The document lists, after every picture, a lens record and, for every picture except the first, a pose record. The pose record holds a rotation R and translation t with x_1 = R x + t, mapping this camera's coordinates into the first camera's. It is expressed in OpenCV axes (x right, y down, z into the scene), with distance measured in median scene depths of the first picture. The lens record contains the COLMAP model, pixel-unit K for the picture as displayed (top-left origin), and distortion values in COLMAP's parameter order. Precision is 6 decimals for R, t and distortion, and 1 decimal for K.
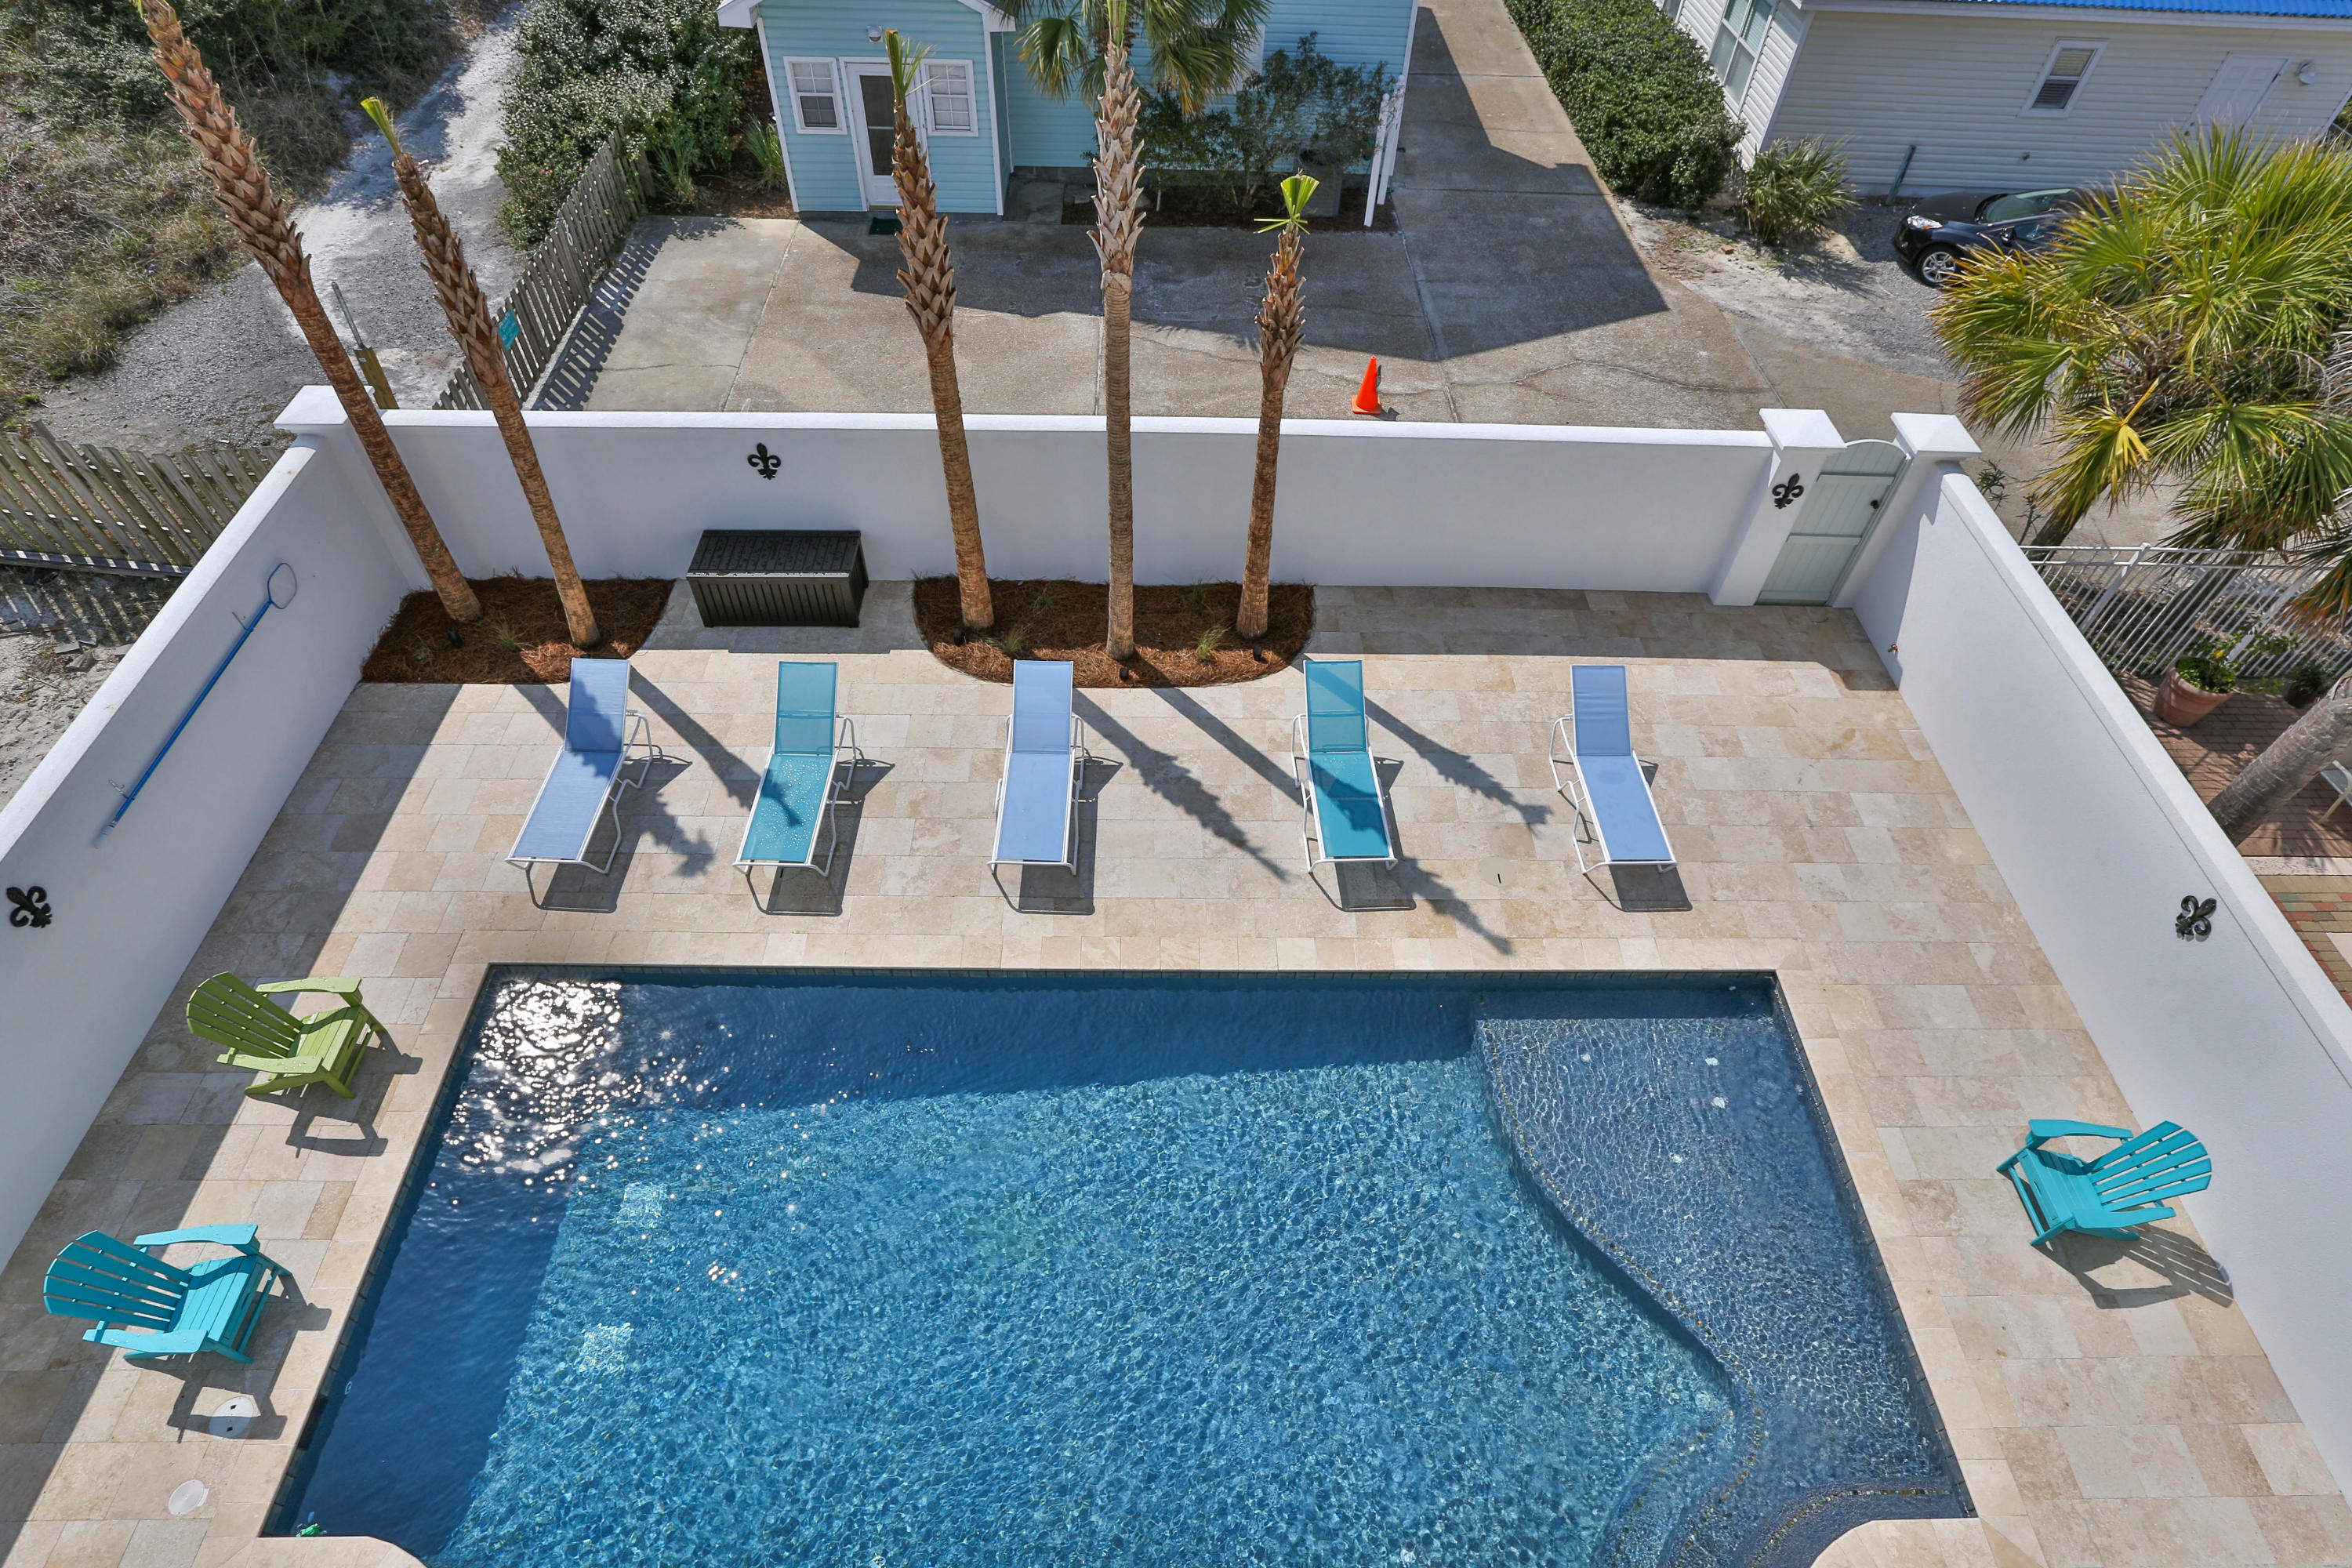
lens RADIAL K [[1238.9, 0, 1179.2], [0, 1238.9, 787.5], [0, 0, 1]] dist [-0.043116, 0.017657]
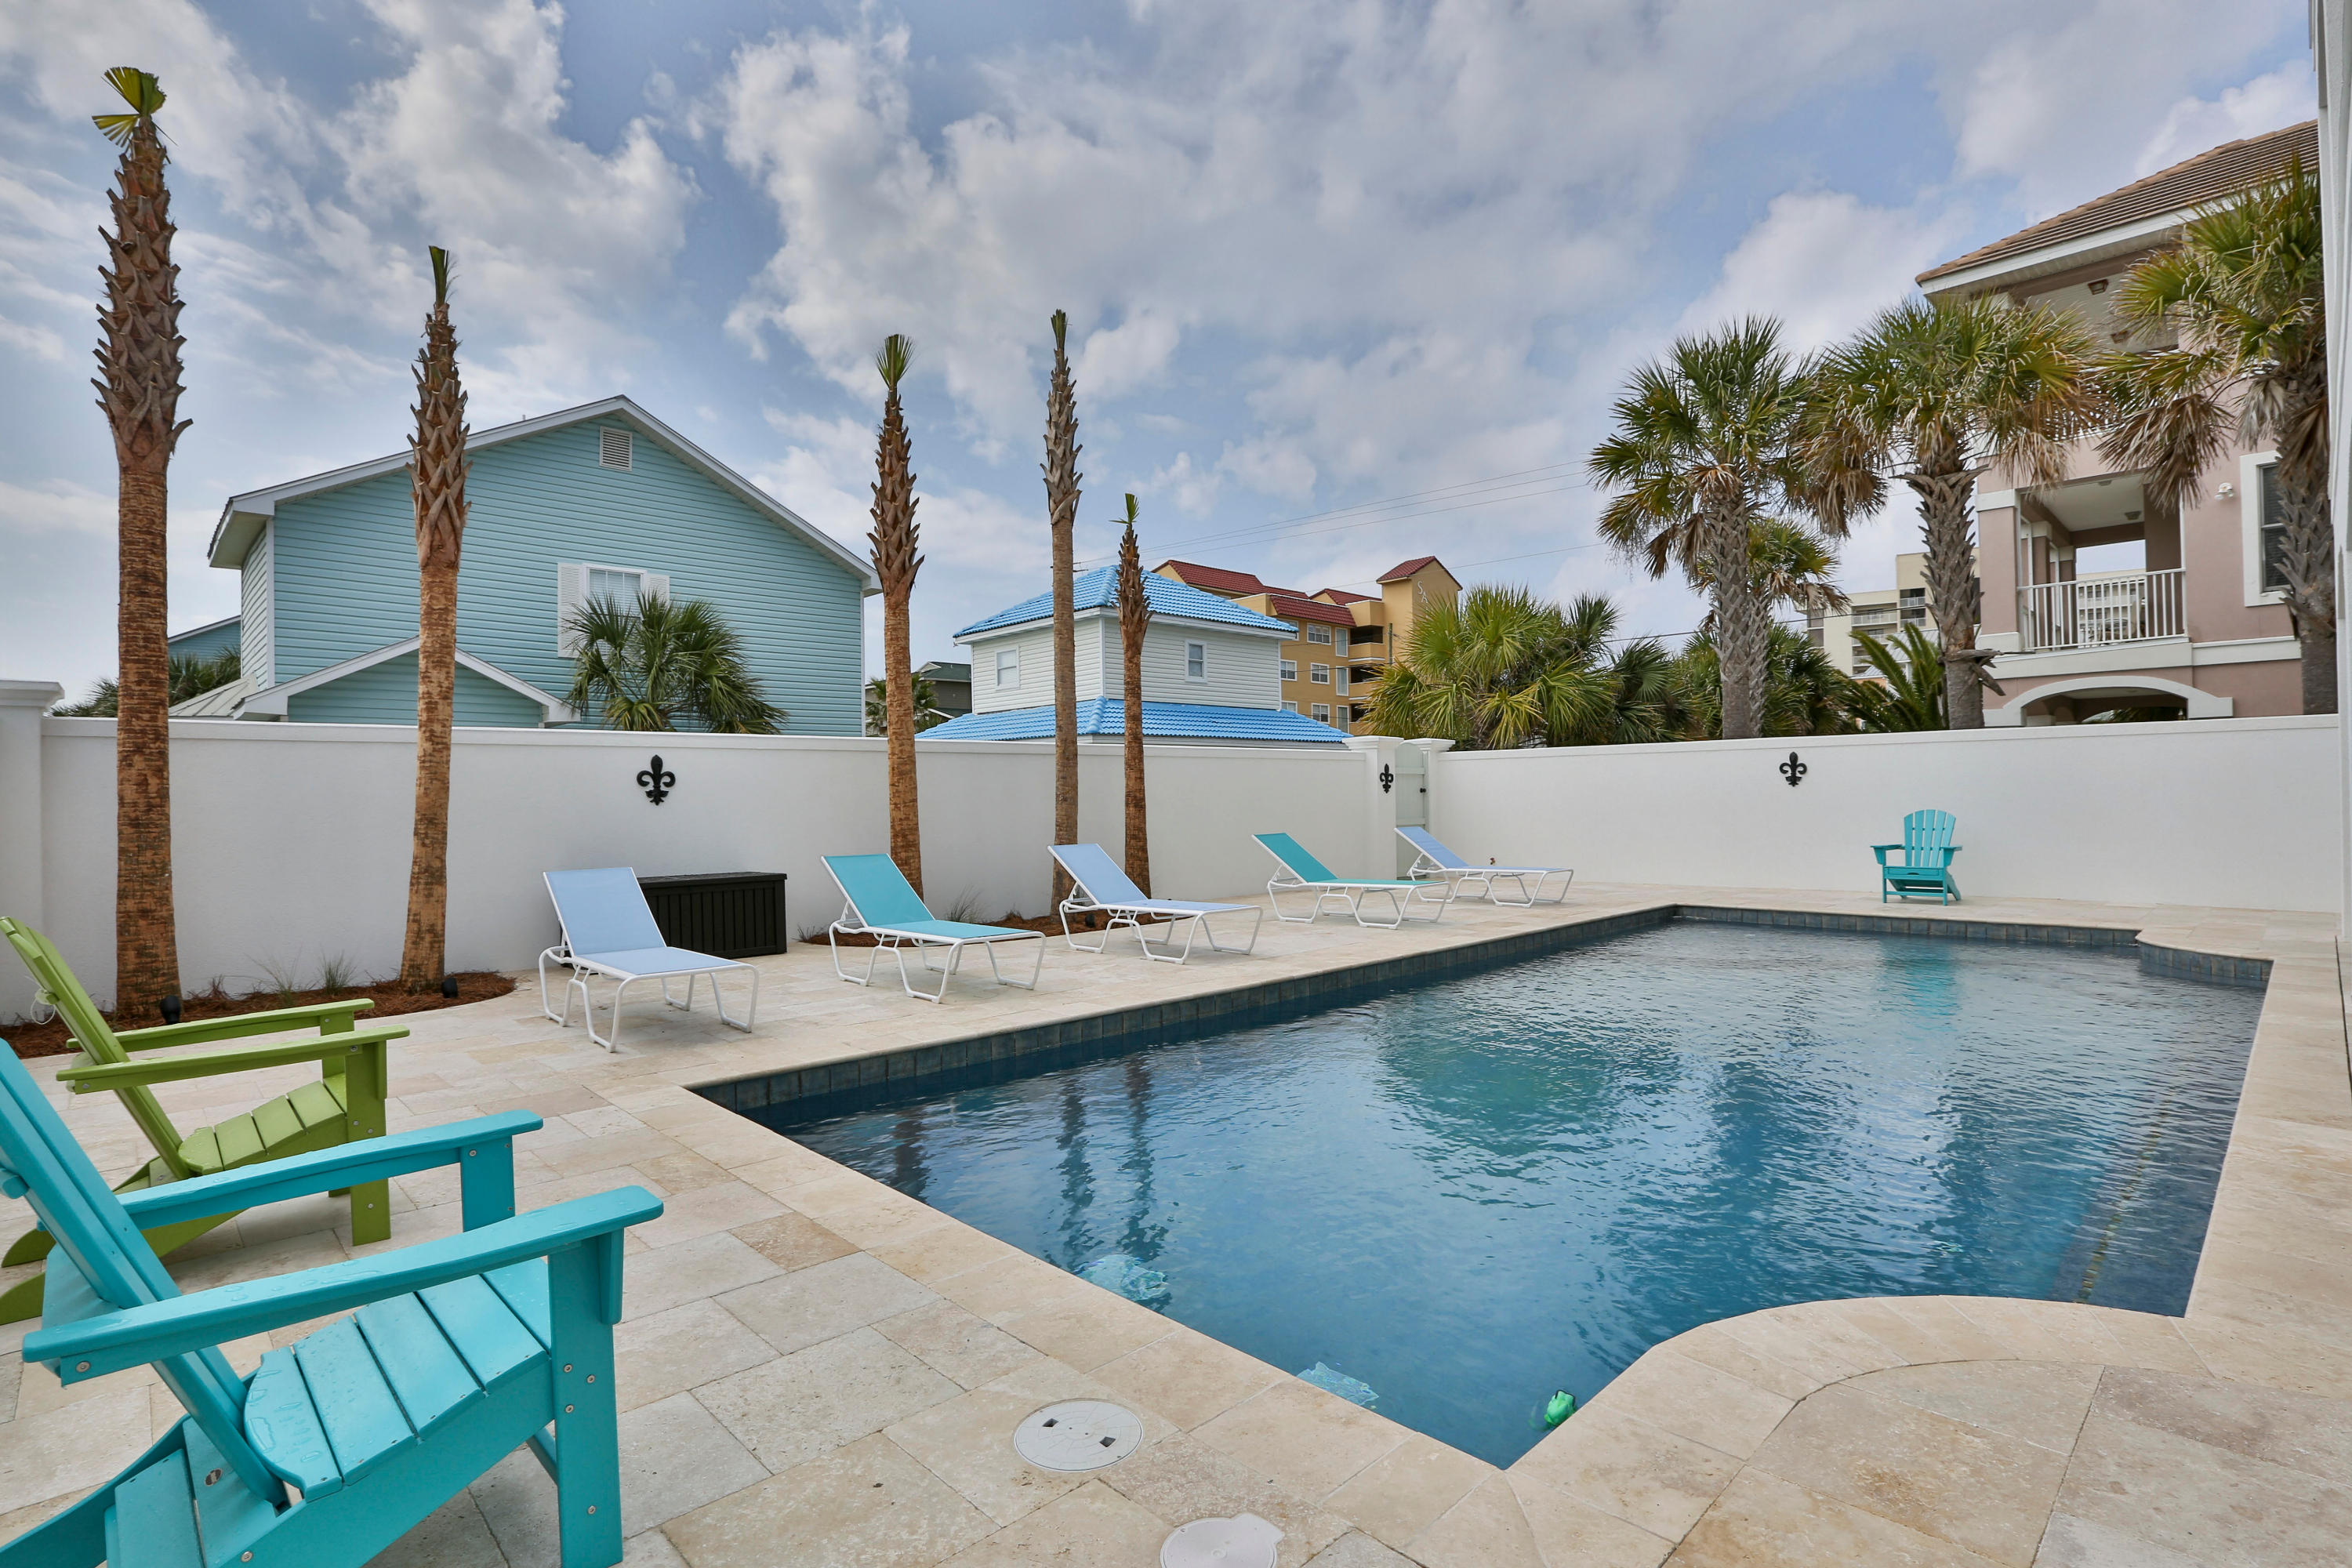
lens RADIAL K [[1141.2, 0, 1183.2], [0, 1141.2, 793.9], [0, 0, 1]] dist [-0.050184, 0.015978]
pose [[0.727759, -0.040167, 0.684656, -0.434104], [0.544652, 0.640532, -0.541362, 0.266681], [-0.416799, 0.766880, 0.488030, 0.327530]]
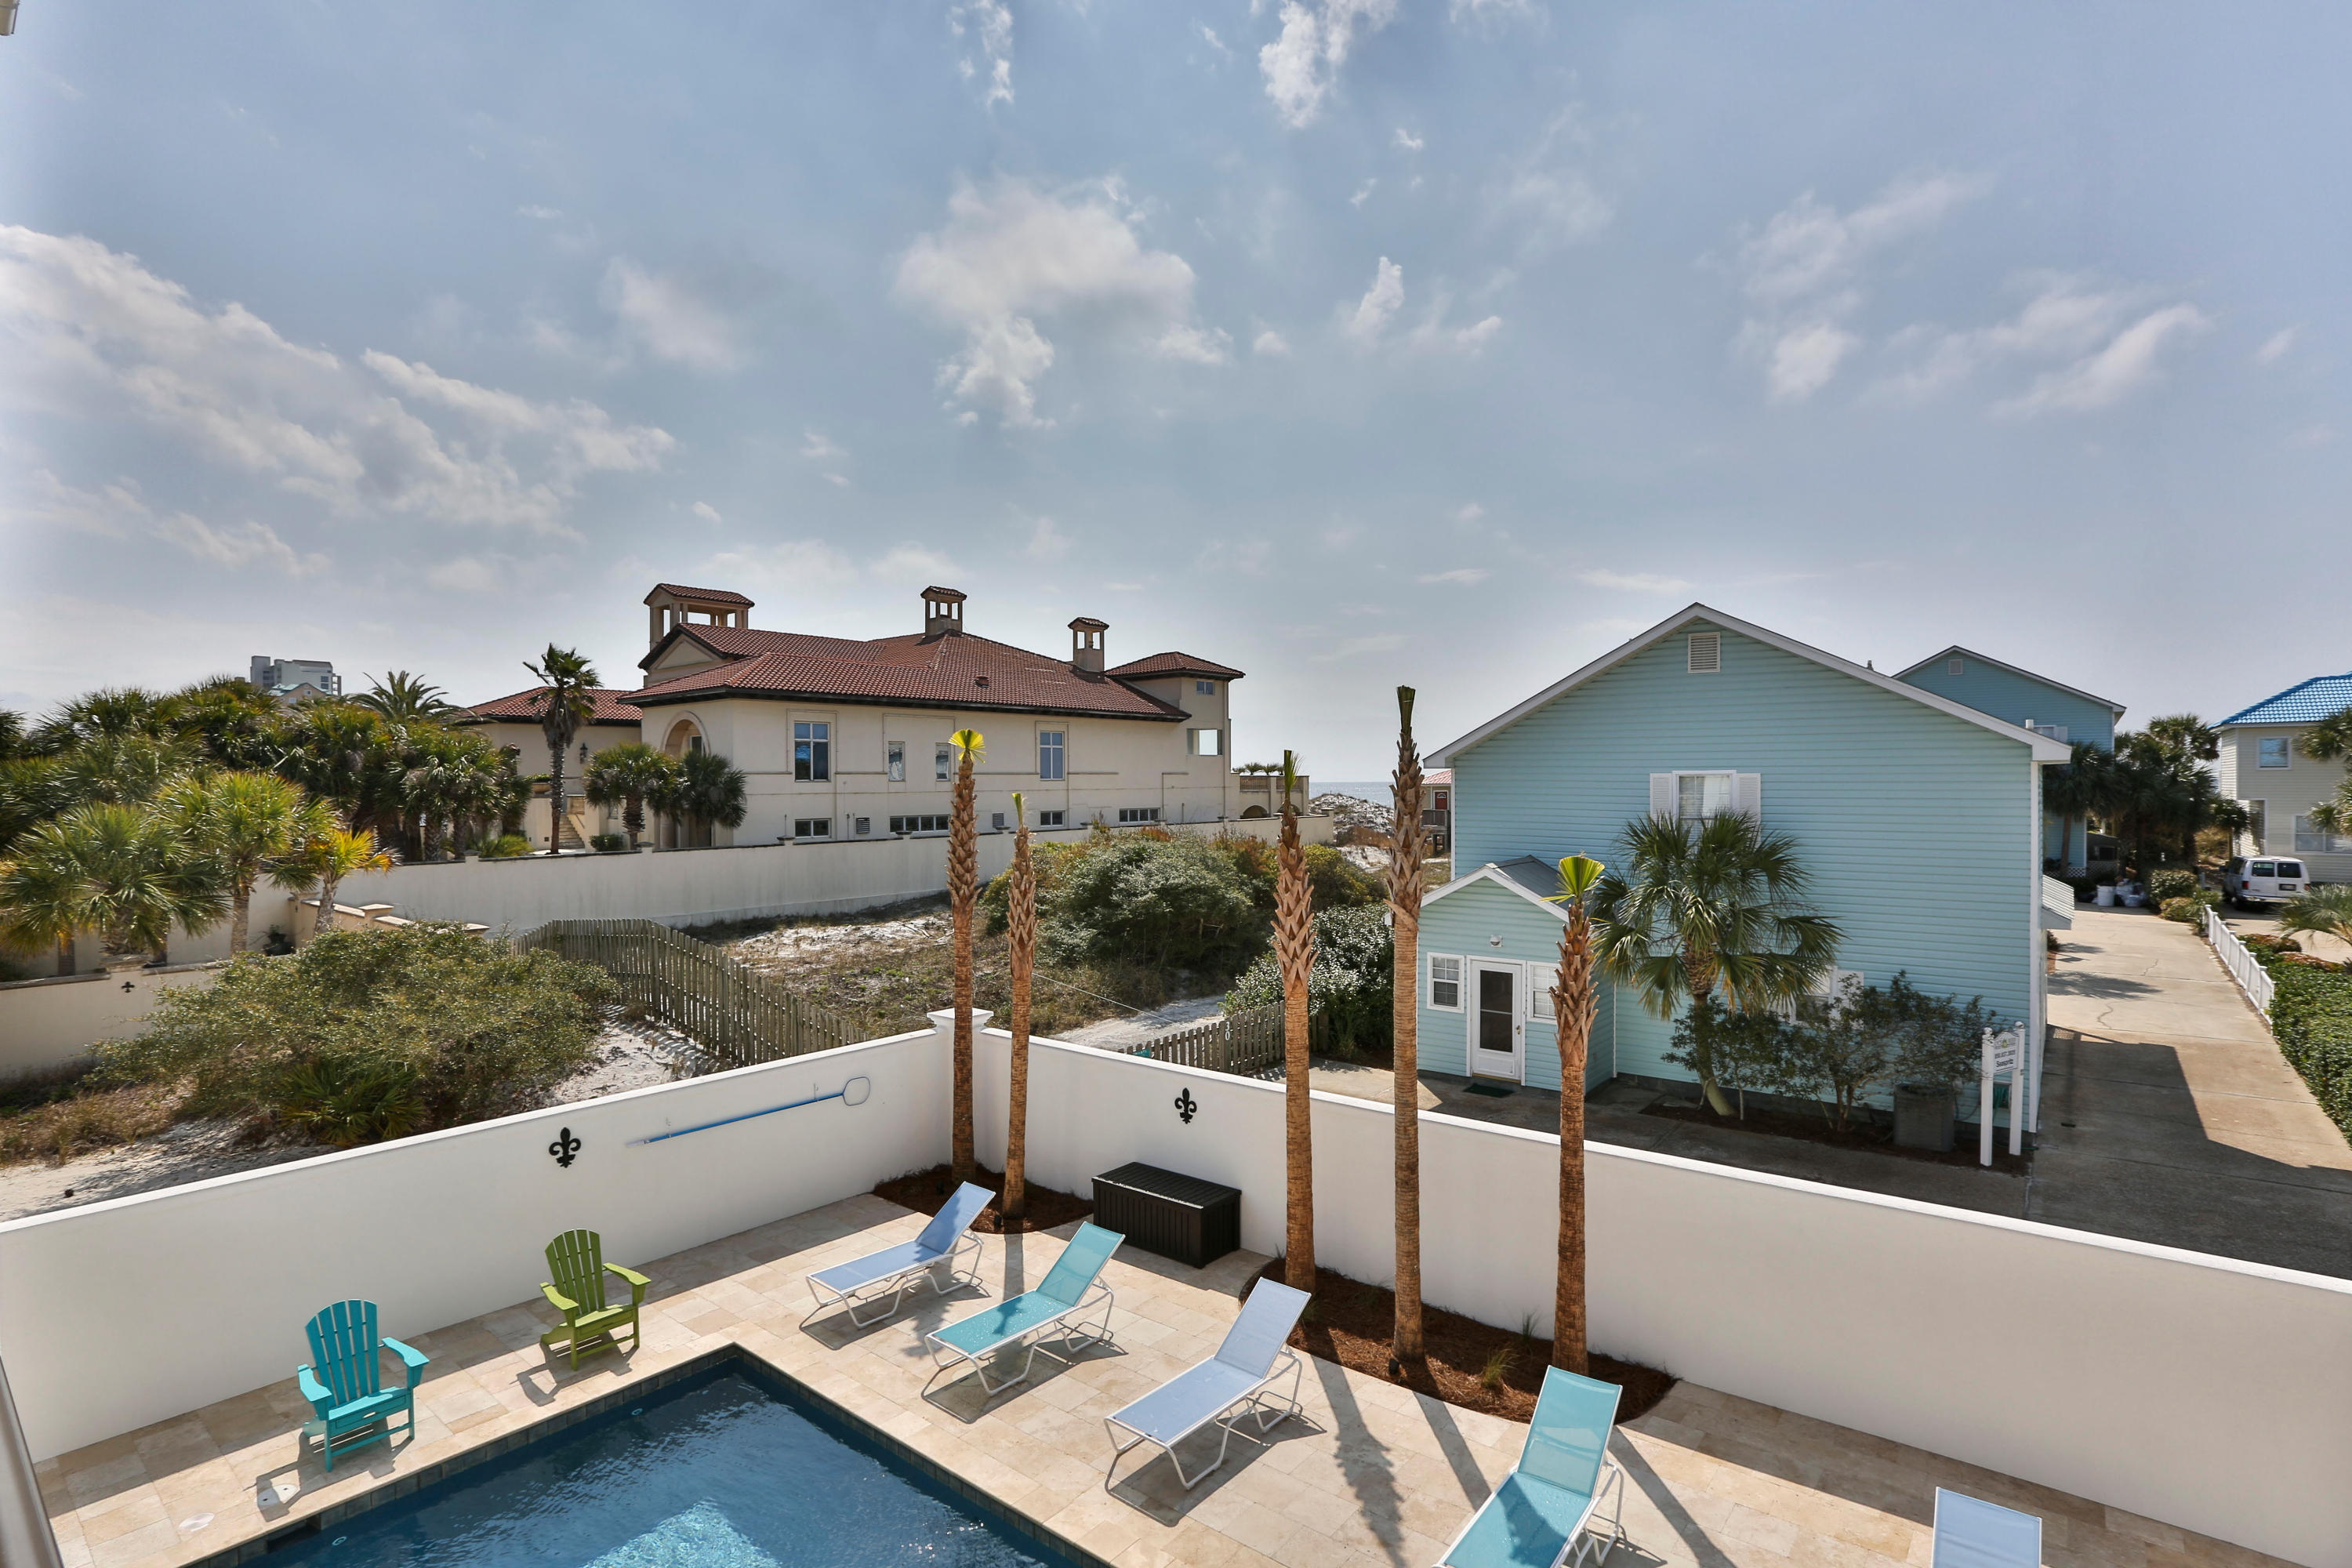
lens RADIAL K [[1141.2, 0, 1181.7], [0, 1141.2, 787.6], [0, 0, 1]] dist [-0.050184, 0.015978]
pose [[0.767392, -0.032802, -0.640338, 0.268157], [-0.466152, 0.657170, -0.592309, 0.134121], [0.440240, 0.753029, 0.489016, 0.158672]]
